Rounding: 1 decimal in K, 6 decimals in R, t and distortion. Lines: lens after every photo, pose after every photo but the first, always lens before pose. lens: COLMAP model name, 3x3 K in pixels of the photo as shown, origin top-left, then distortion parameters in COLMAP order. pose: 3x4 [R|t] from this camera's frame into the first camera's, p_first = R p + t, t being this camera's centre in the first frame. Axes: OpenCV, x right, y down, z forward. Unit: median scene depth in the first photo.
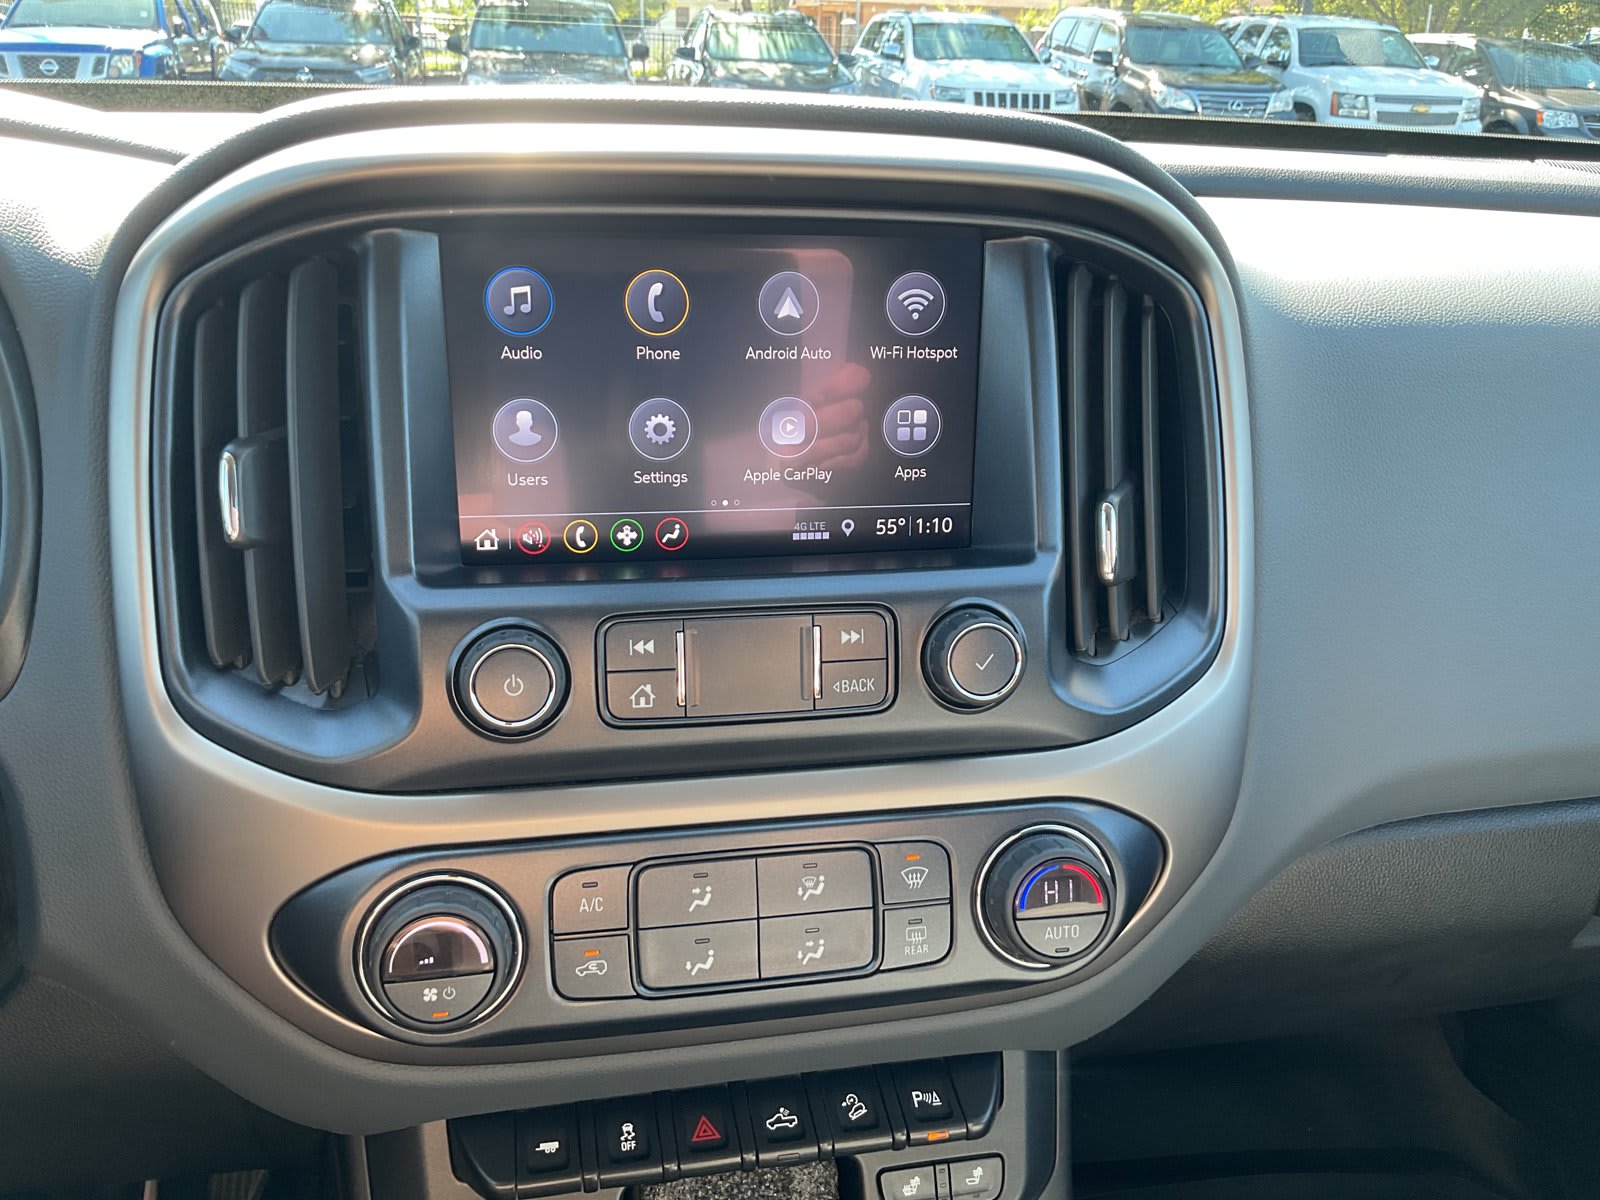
lens RADIAL K [[1360.1, 0, 800.0], [0, 1360.1, 600.0], [0, 0, 1]] dist [0.119720, -0.203599]
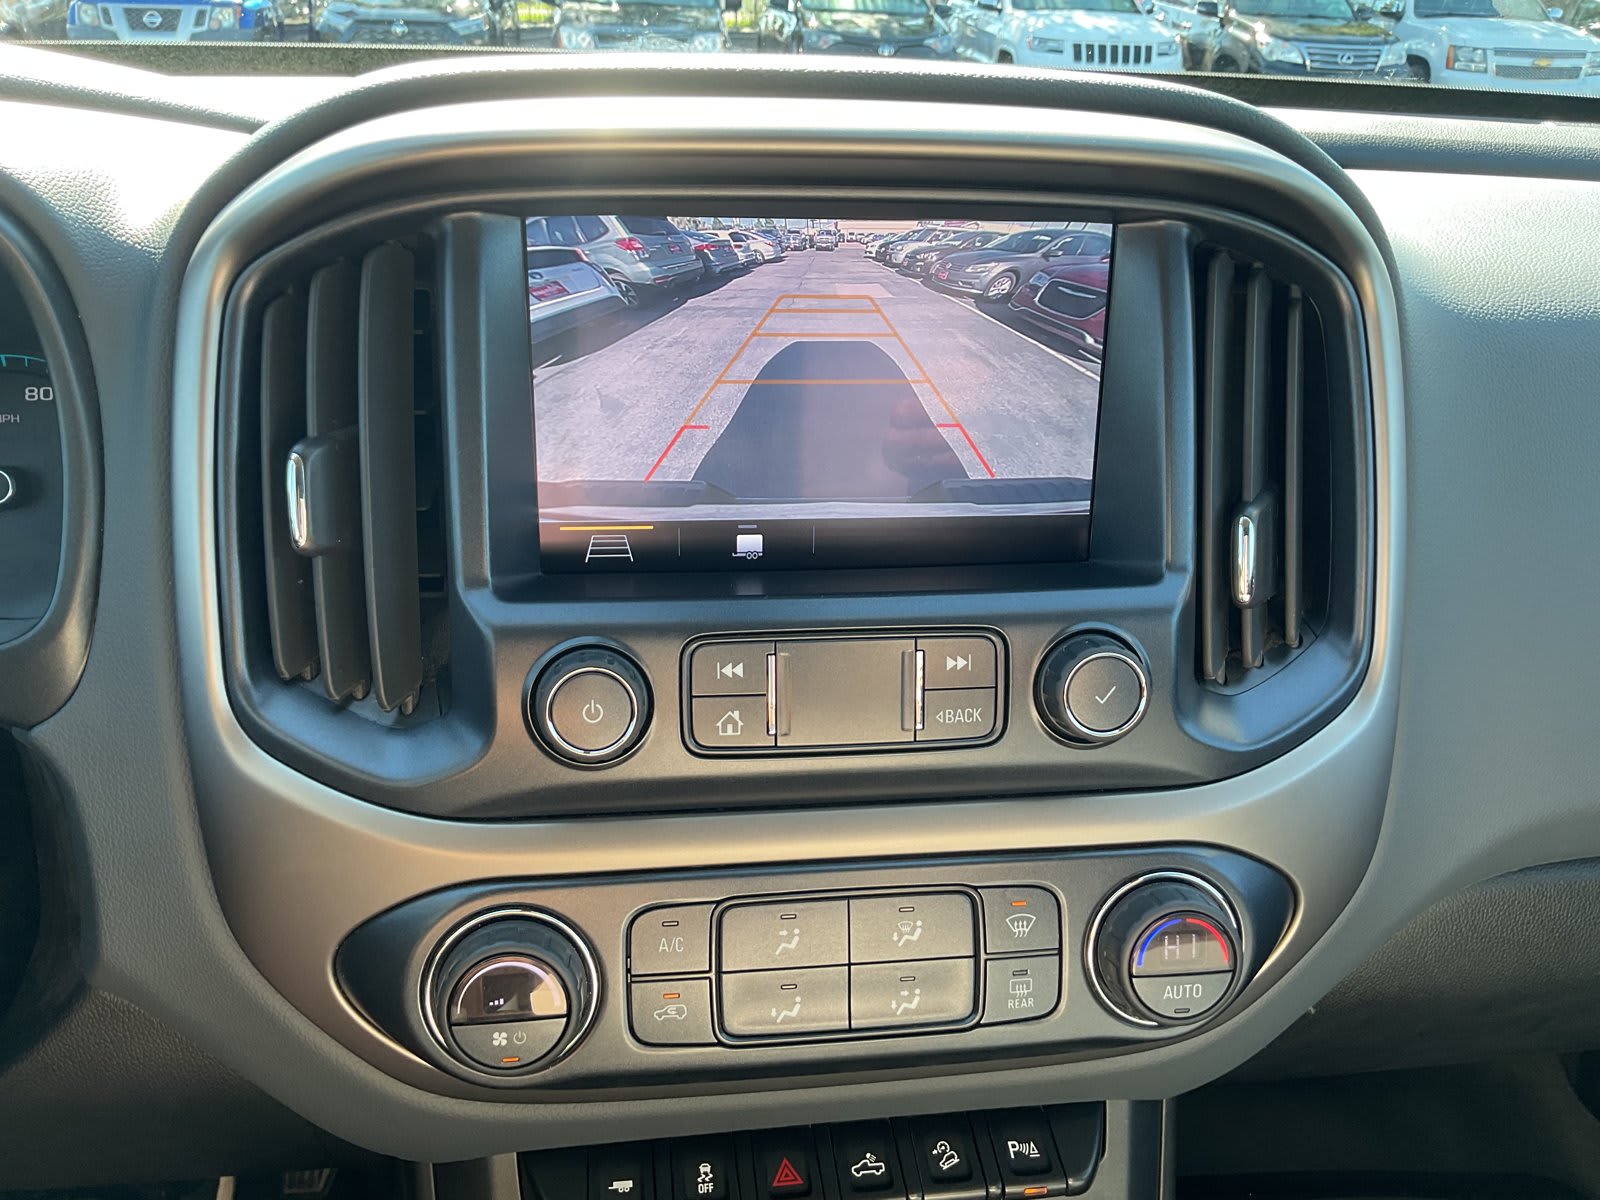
lens RADIAL K [[1360.1, 0, 800.0], [0, 1360.1, 600.0], [0, 0, 1]] dist [0.119720, -0.203599]
pose [[0.998047, 0.023469, -0.057897, -0.014527], [-0.021704, 0.999286, 0.030941, -0.037303], [0.058582, -0.029624, 0.997843, 0.072520]]
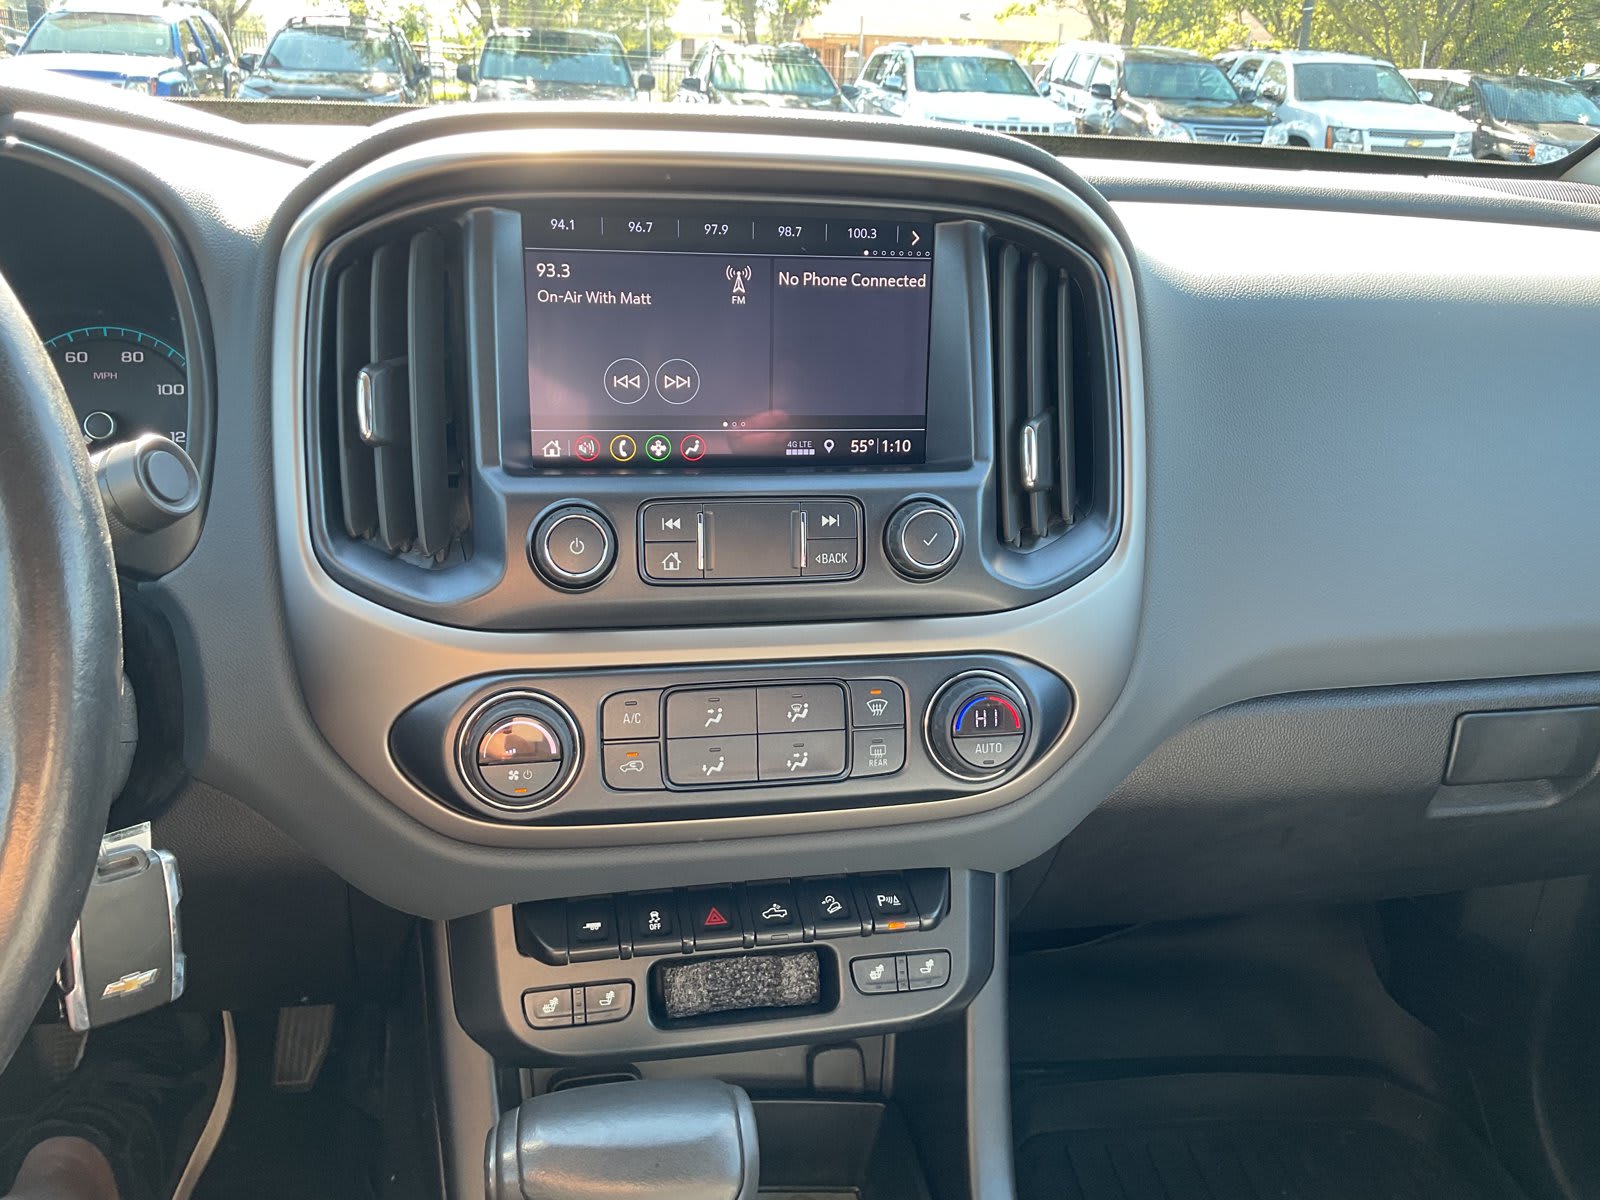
lens RADIAL K [[1361.3, 0, 800.0], [0, 1361.3, 600.0], [0, 0, 1]] dist [0.135595, -0.243064]
pose [[0.999977, 0.006792, -0.000316, 0.008910], [-0.006797, 0.999767, -0.020489, 0.117093], [0.000177, 0.020491, 0.999790, -0.283548]]
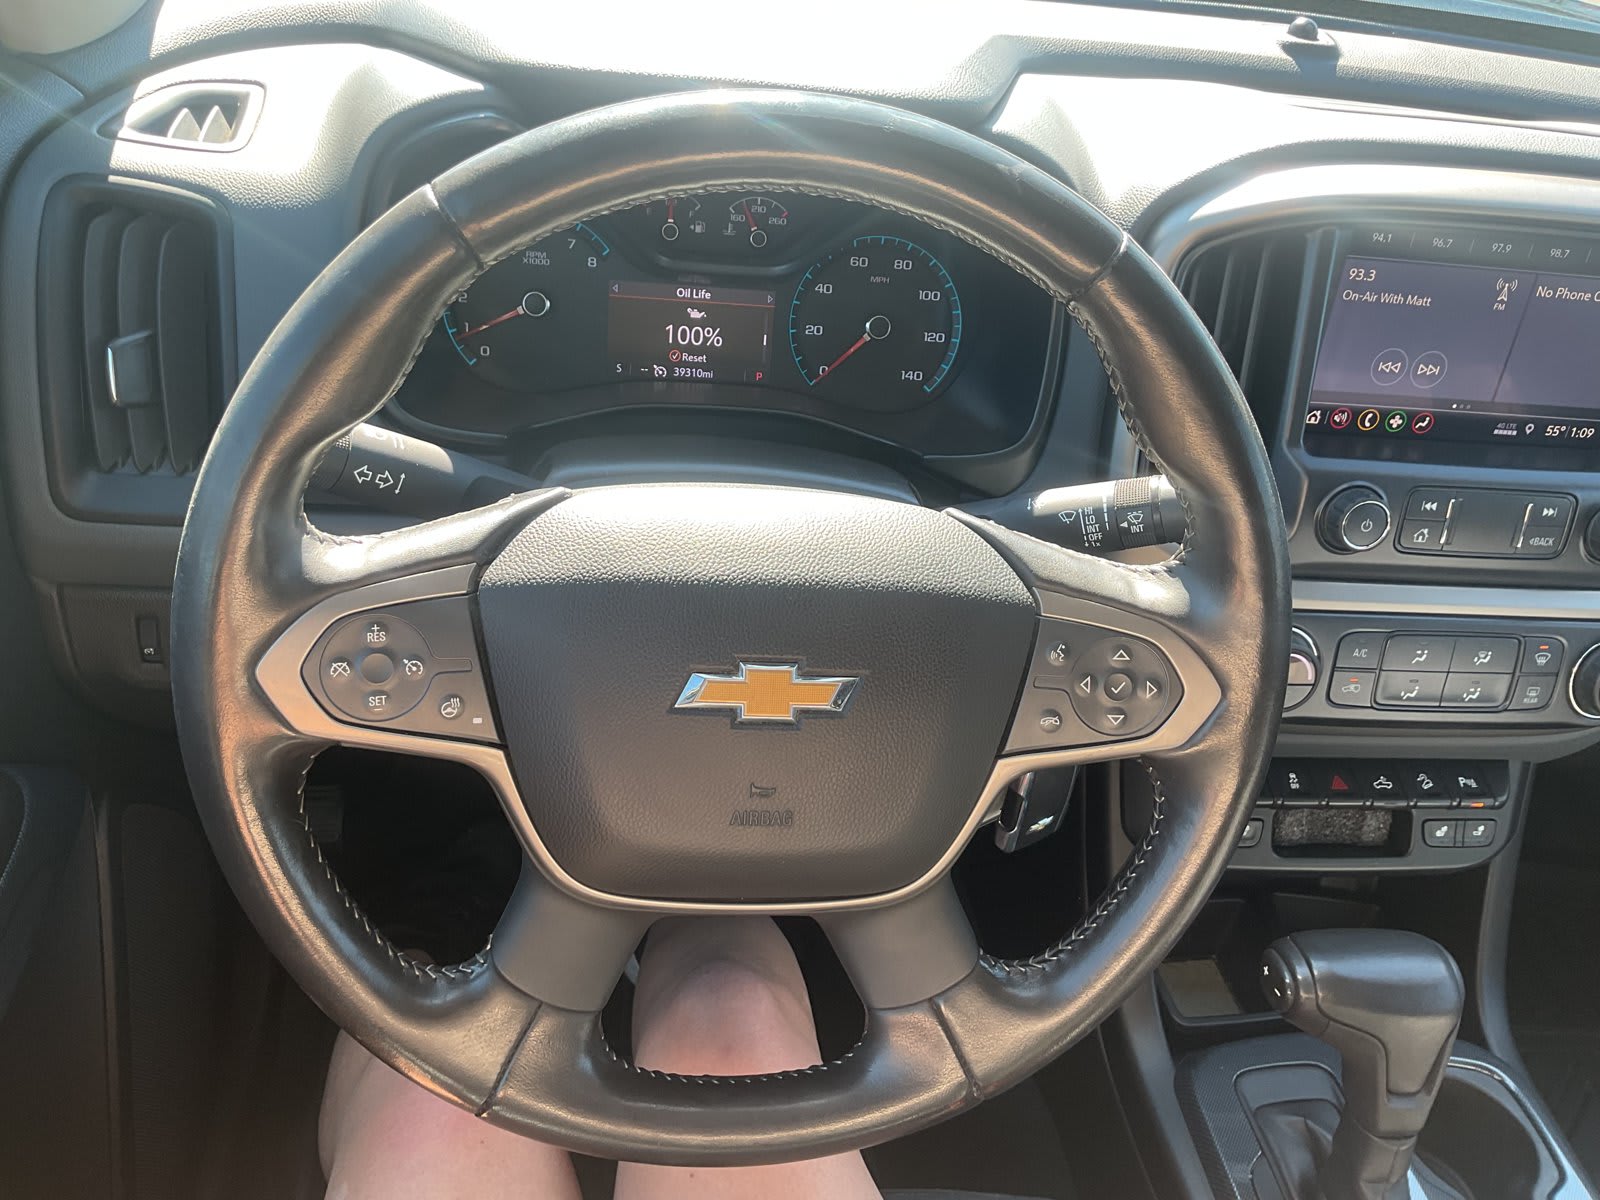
lens RADIAL K [[1398.5, 0, 800.0], [0, 1398.5, 600.0], [0, 0, 1]] dist [0.008668, -0.013467]
pose [[0.991964, 0.125285, -0.017645, -0.705728], [-0.117174, 0.962308, 0.245423, -0.154896], [0.047728, -0.241384, 0.969255, -0.582431]]
